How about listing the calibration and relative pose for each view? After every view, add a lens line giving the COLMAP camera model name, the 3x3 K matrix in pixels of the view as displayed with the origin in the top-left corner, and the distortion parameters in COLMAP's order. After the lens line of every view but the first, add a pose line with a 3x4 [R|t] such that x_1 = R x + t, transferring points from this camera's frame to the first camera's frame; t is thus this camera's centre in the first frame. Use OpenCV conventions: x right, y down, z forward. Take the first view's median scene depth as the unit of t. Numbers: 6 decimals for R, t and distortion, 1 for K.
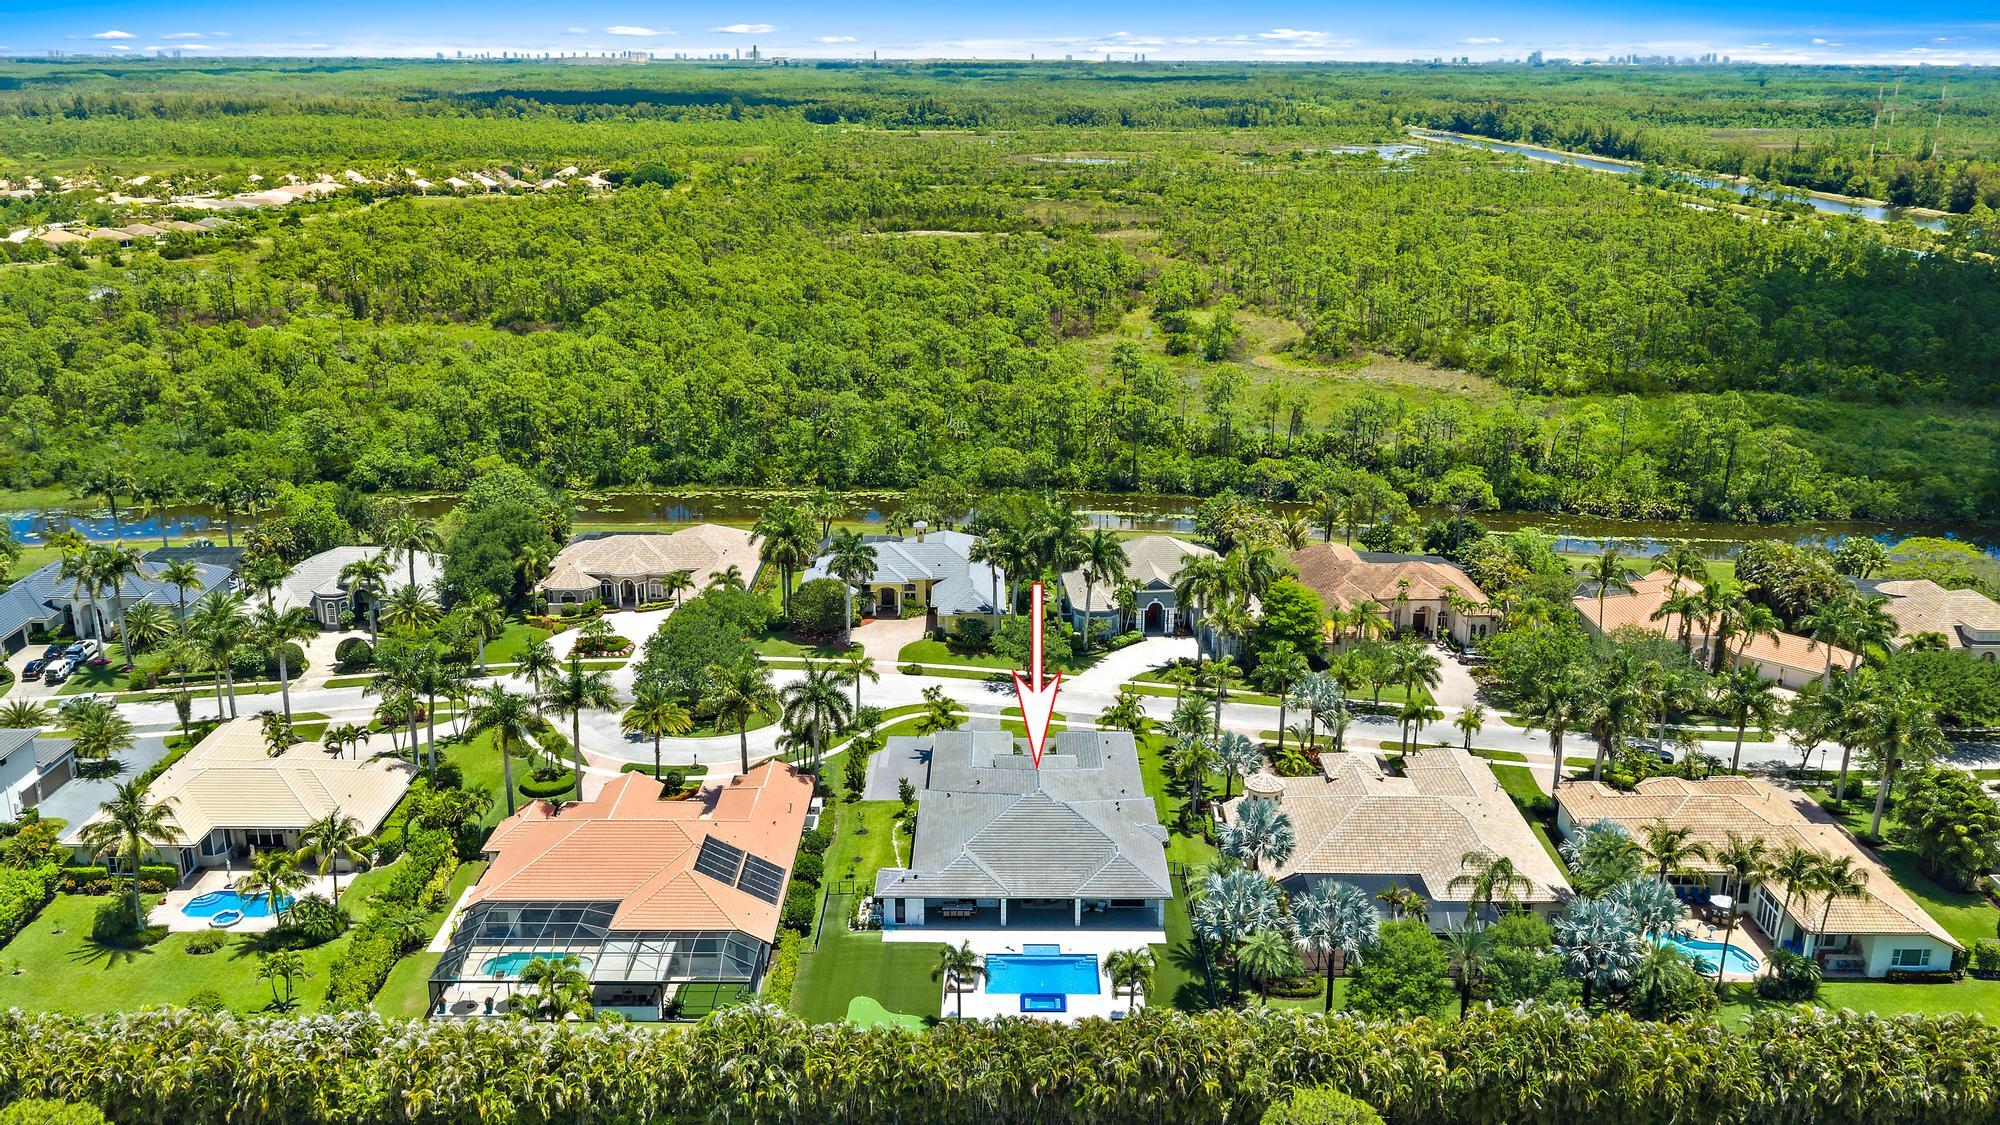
lens RADIAL K [[1656.5, 0, 998.1], [0, 1656.5, 568.4], [0, 0, 1]] dist [0.012084, -0.006046]
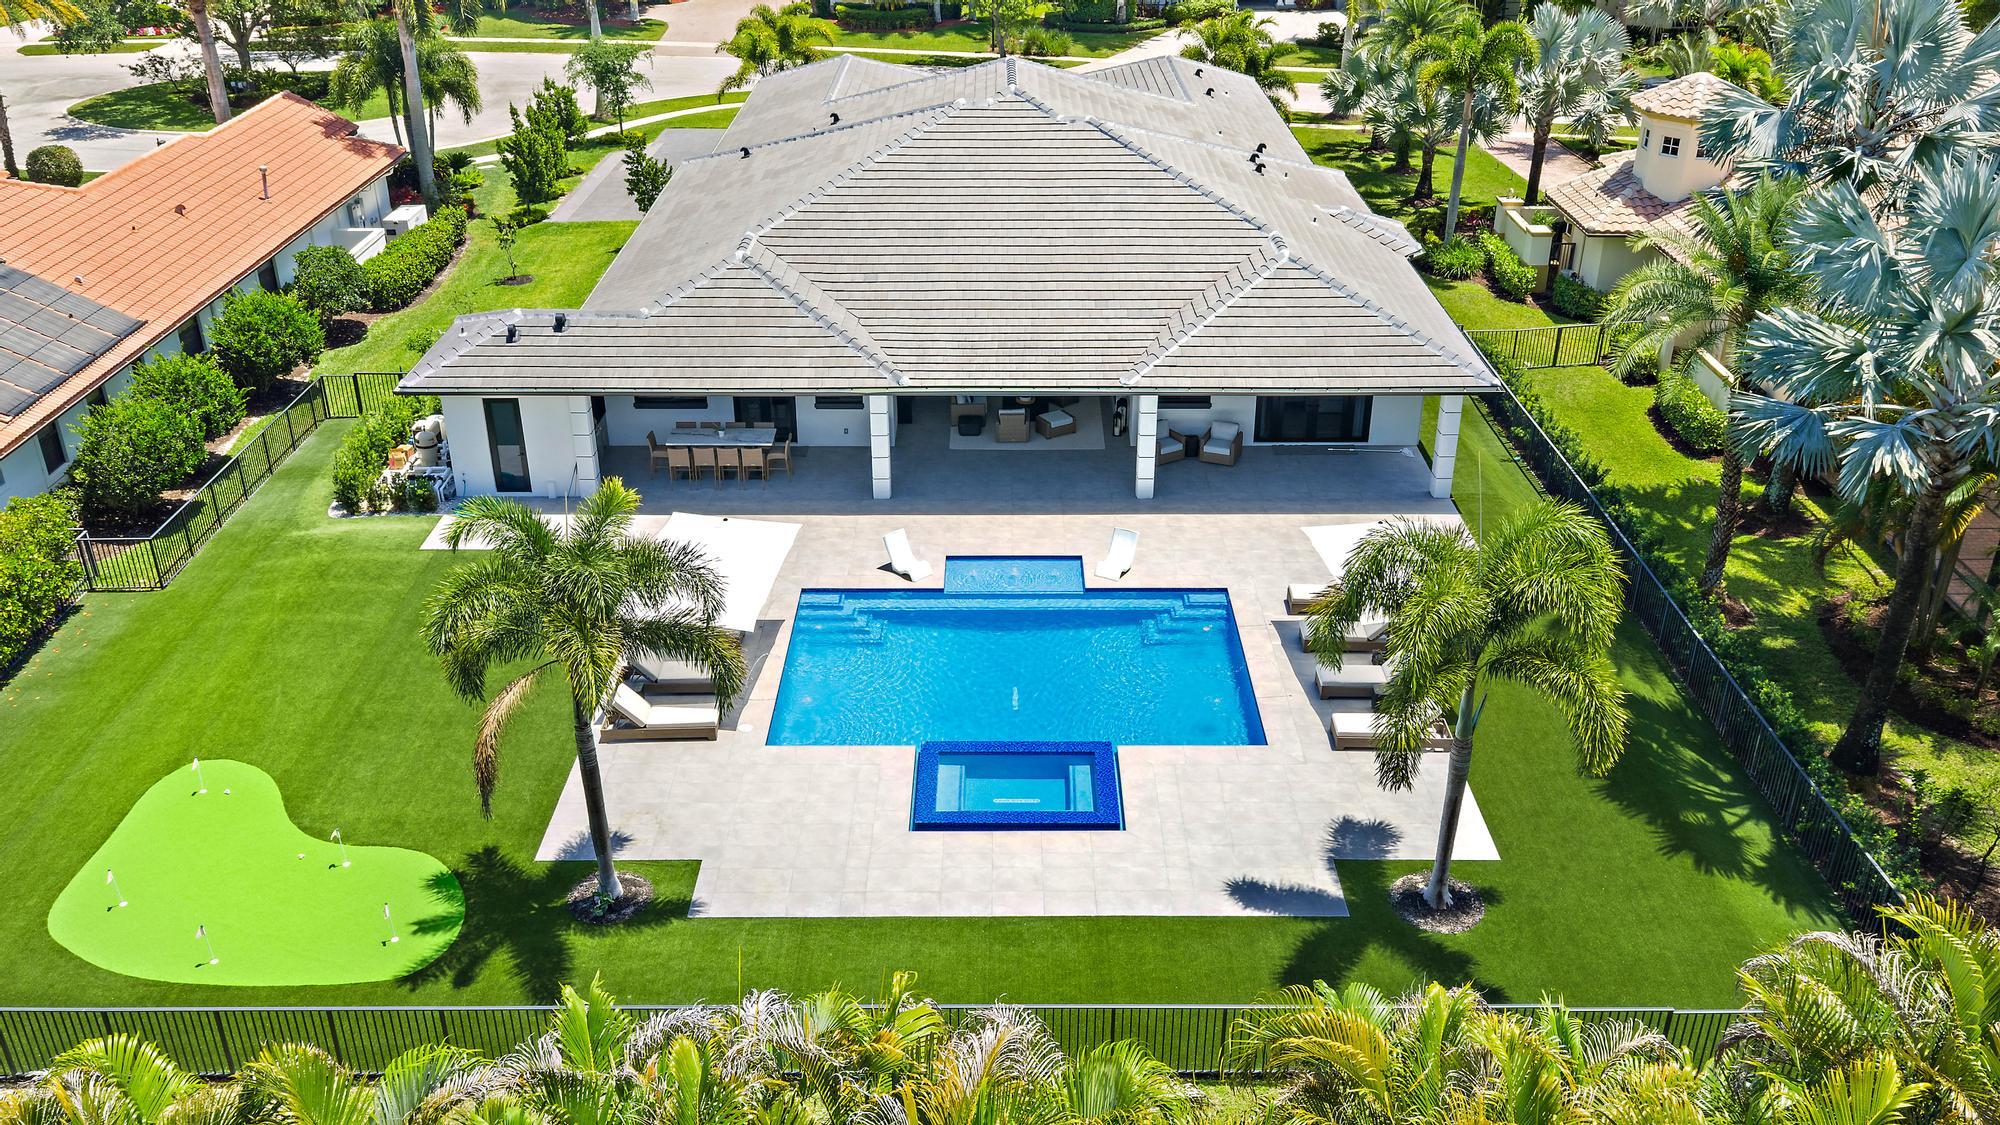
lens RADIAL K [[1656.5, 0, 1008.6], [0, 1656.5, 562.1], [0, 0, 1]] dist [0.012084, -0.006046]
pose [[0.999961, -0.004359, 0.007745, 0.022512], [0.002997, 0.985800, 0.167895, 0.178644], [-0.008366, -0.167865, 0.985775, 0.719522]]
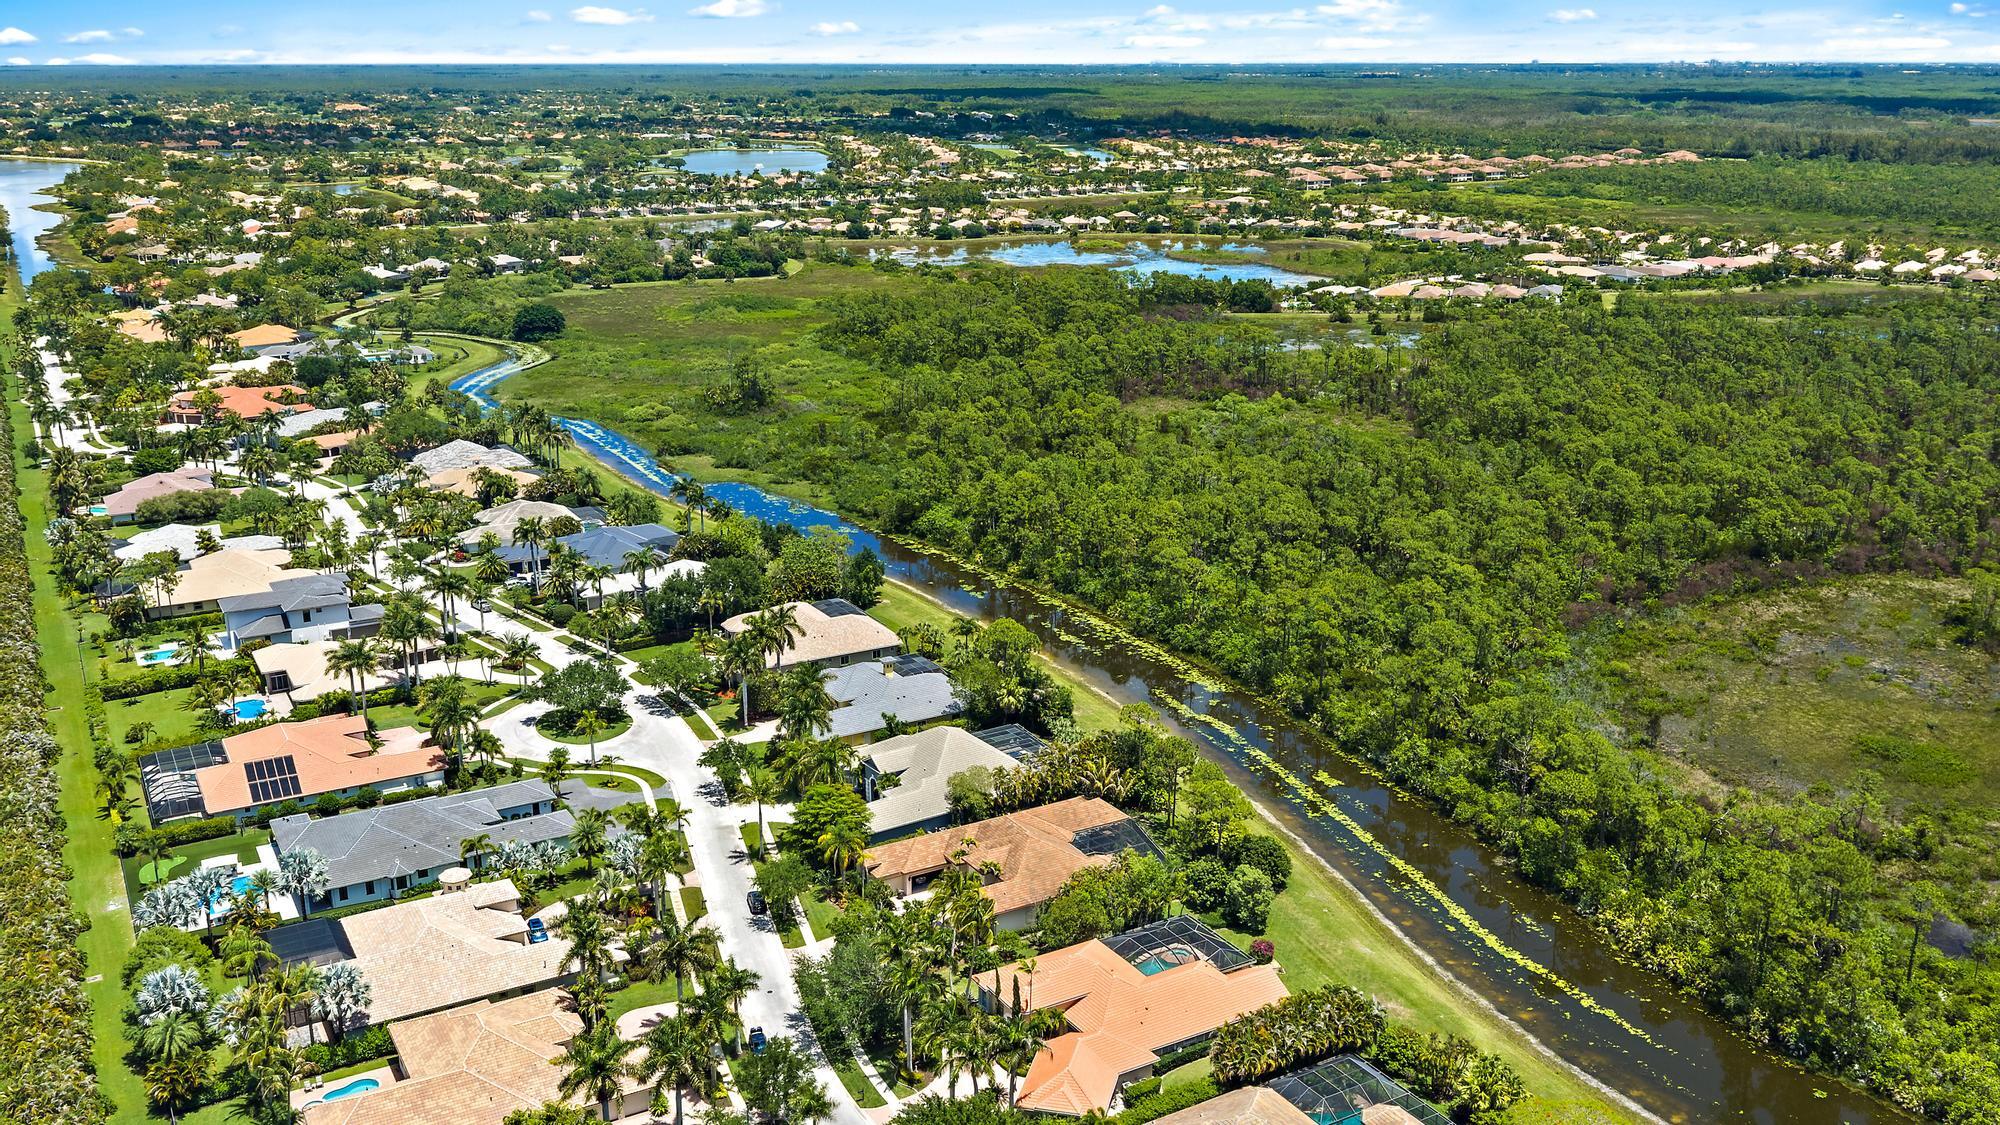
lens RADIAL K [[1767.2, 0, 1001.7], [0, 1767.2, 576.8], [0, 0, 1]] dist [0.019072, -0.018866]
pose [[0.490364, 0.241360, -0.837430, 1.605732], [-0.253182, 0.958898, 0.128116, -0.412635], [0.833932, 0.149199, 0.531317, 0.641505]]
